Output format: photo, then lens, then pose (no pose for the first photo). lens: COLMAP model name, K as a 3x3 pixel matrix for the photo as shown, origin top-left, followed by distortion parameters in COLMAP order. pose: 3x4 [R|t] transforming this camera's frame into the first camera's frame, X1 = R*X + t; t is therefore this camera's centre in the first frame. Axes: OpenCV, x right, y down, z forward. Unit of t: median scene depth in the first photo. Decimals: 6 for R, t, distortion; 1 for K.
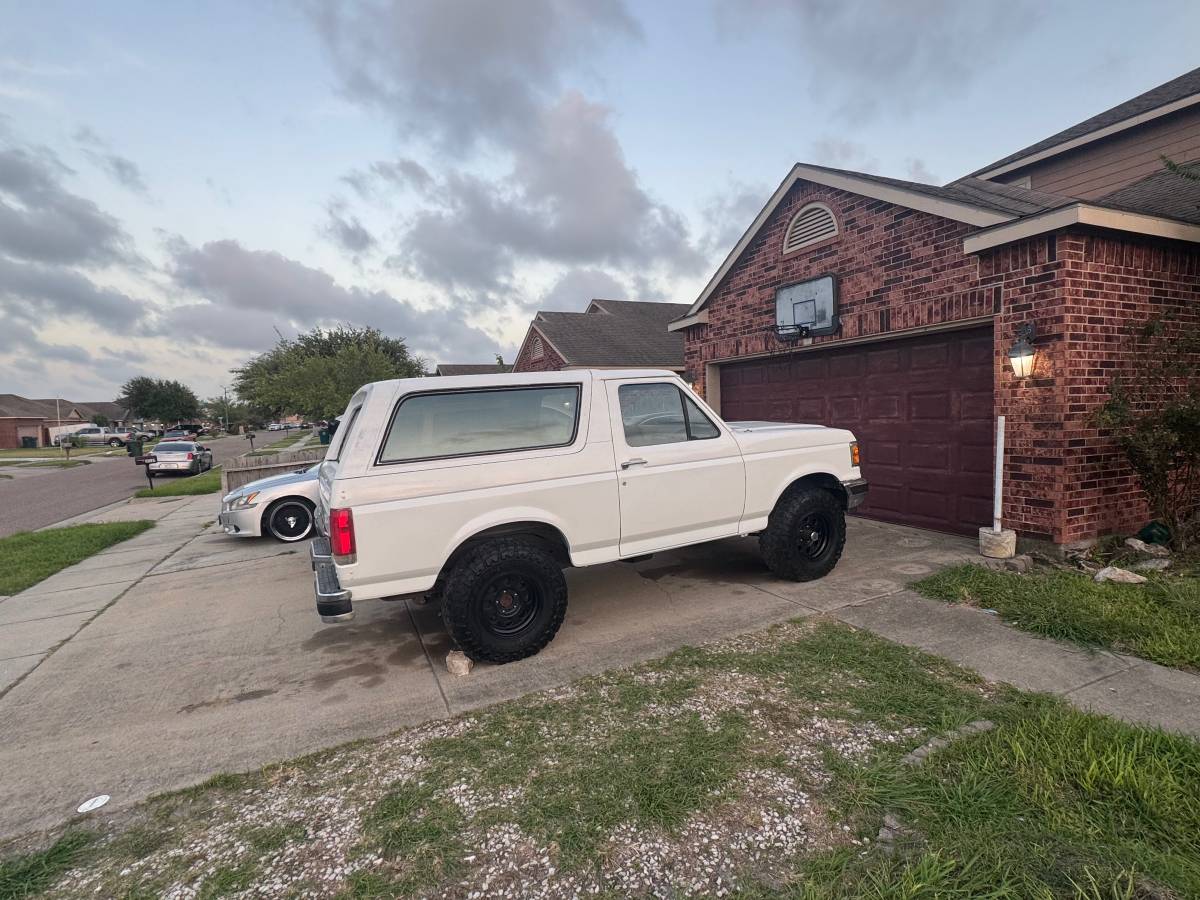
lens RADIAL K [[606.2, 0, 602.1], [0, 606.2, 449.3], [0, 0, 1]] dist [-0.002482, 0.003194]
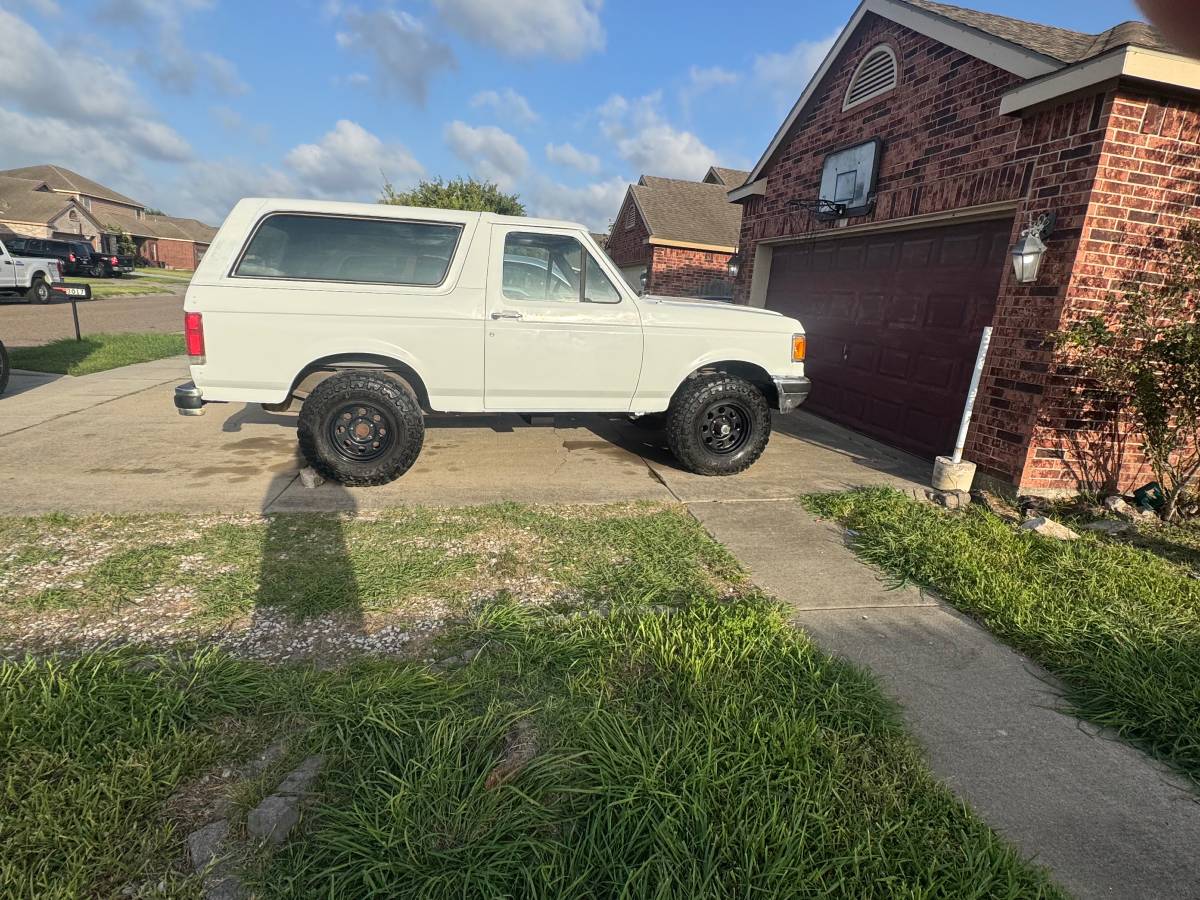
lens RADIAL K [[637.8, 0, 606.2], [0, 637.8, 446.5], [0, 0, 1]] dist [0.001456, -0.001154]
pose [[0.965726, 0.169401, -0.196666, 0.432592], [-0.134475, 0.974590, 0.179140, 0.022696], [0.222015, -0.146554, 0.963966, 0.028162]]
